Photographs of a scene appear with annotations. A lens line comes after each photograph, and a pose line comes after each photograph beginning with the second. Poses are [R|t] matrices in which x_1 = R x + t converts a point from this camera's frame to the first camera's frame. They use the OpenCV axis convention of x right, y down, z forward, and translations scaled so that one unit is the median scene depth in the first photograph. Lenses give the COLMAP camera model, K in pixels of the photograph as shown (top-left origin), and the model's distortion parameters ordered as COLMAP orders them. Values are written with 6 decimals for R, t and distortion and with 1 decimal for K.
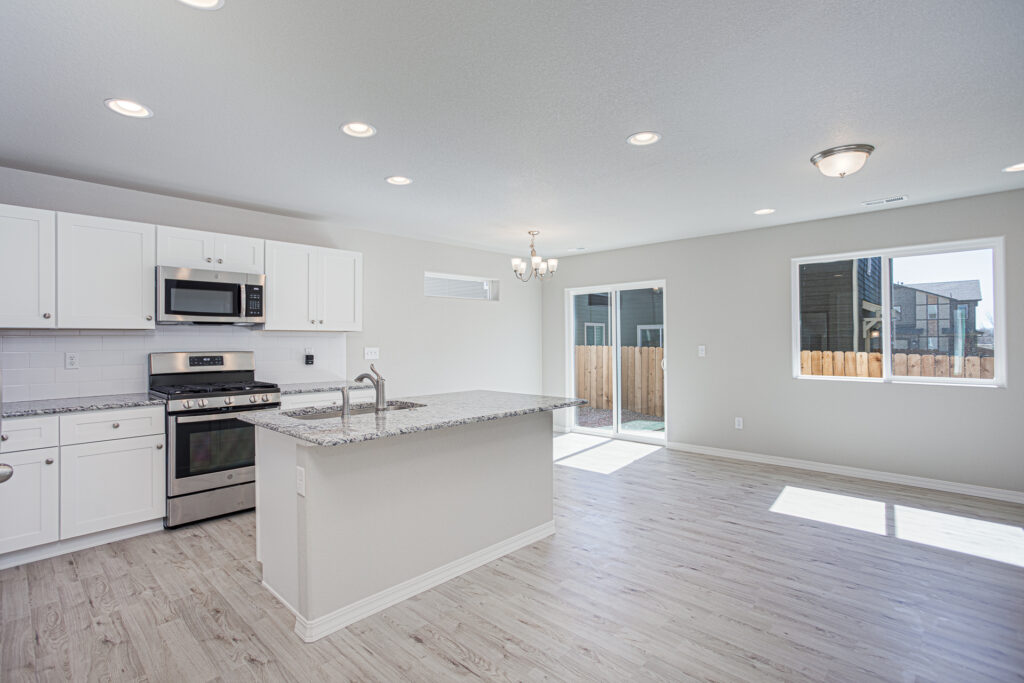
lens RADIAL K [[499.2, 0, 501.8], [0, 499.2, 337.6], [0, 0, 1]] dist [-0.040009, 0.023979]
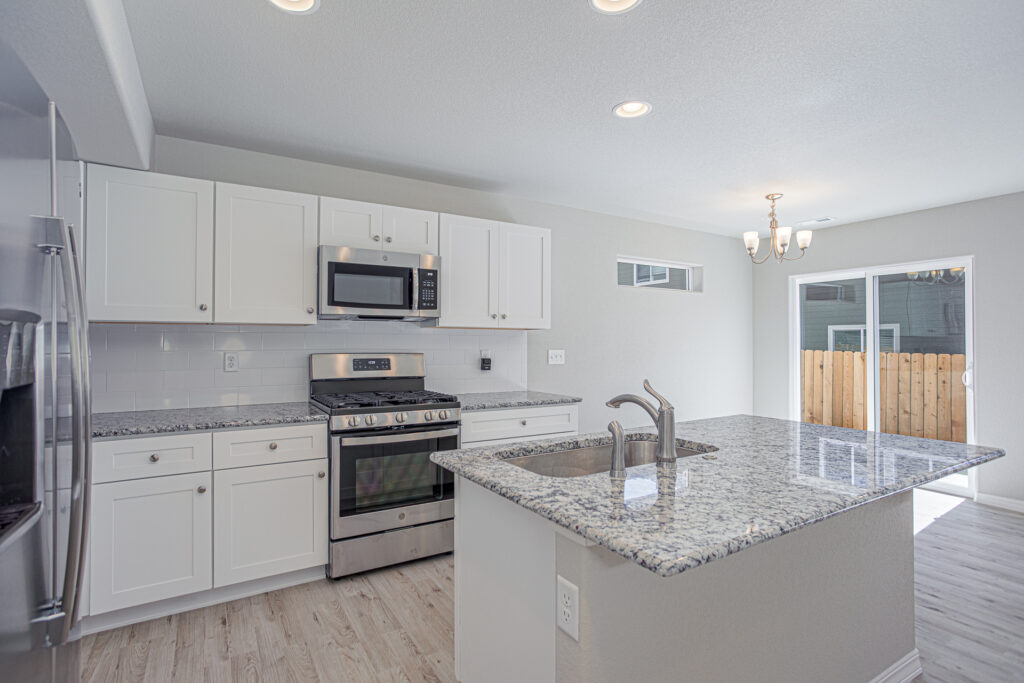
lens RADIAL K [[499.2, 0, 498.2], [0, 499.2, 340.2], [0, 0, 1]] dist [-0.040009, 0.023979]
pose [[0.967093, 0.006730, -0.254336, -0.187411], [-0.006218, 0.999977, 0.002815, 0.003874], [0.254349, -0.001141, 0.967112, 0.257934]]
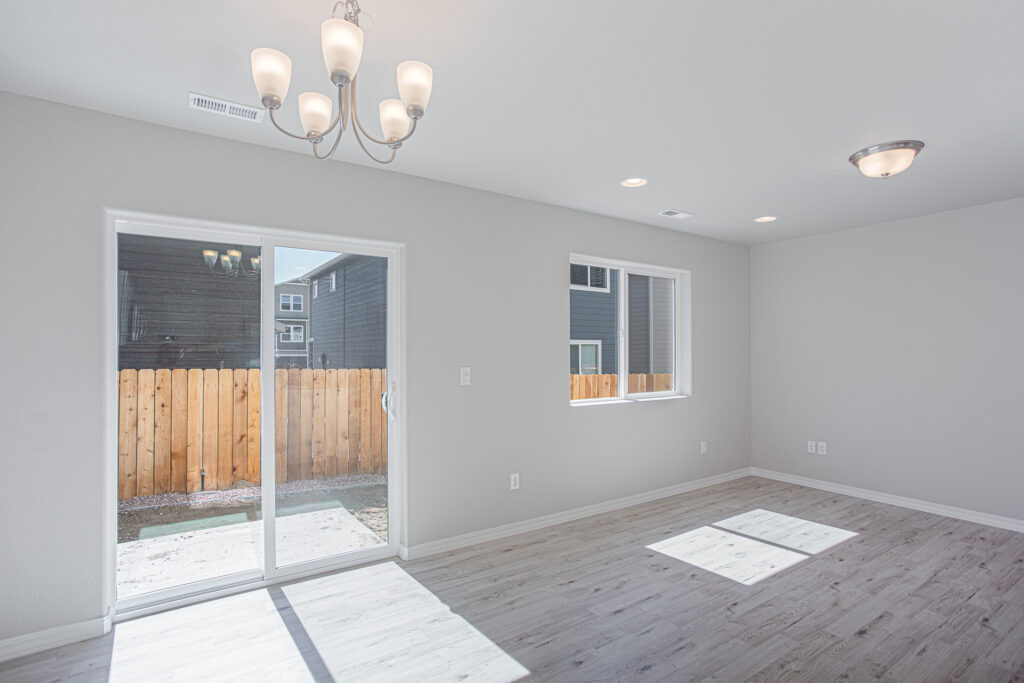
lens RADIAL K [[499.2, 0, 519.7], [0, 499.2, 345.9], [0, 0, 1]] dist [-0.040009, 0.023979]
pose [[0.203133, 0.017785, 0.978990, -0.237353], [-0.005247, 0.999840, -0.017075, 0.001156], [-0.979137, -0.001668, 0.203194, 1.102467]]
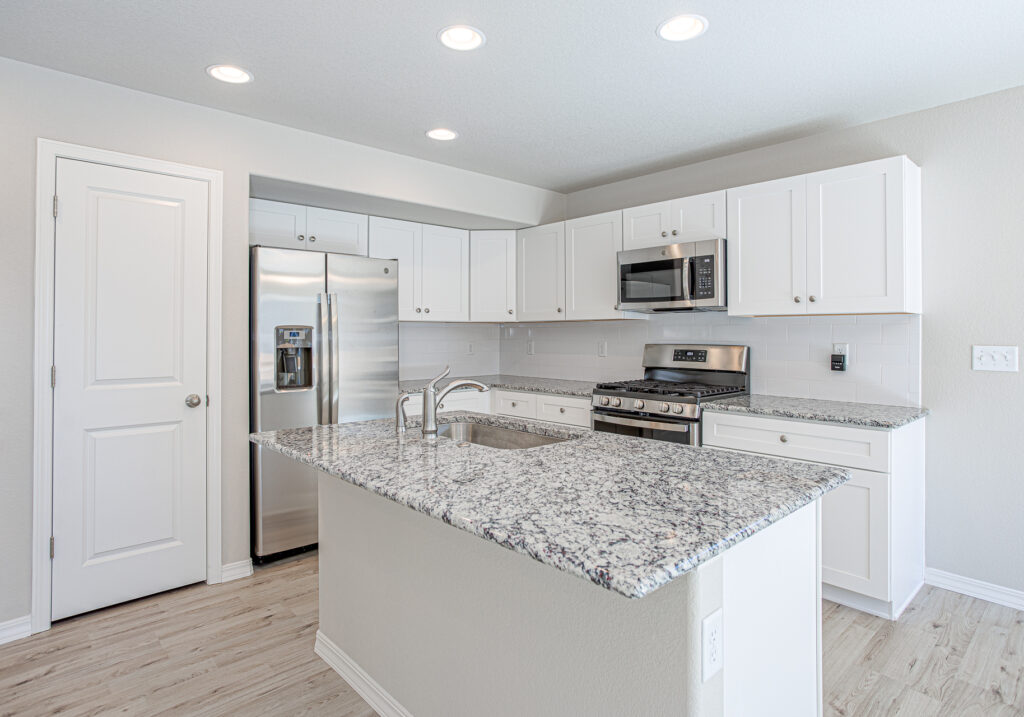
lens RADIAL K [[560.0, 0, 532.5], [0, 560.0, 330.4], [0, 0, 1]] dist [-0.034901, -0.007191]
pose [[-0.030803, 0.000229, -0.999525, 0.341798], [0.007117, 0.999975, 0.000009, 0.003505], [0.999500, -0.007113, -0.030804, 0.763631]]
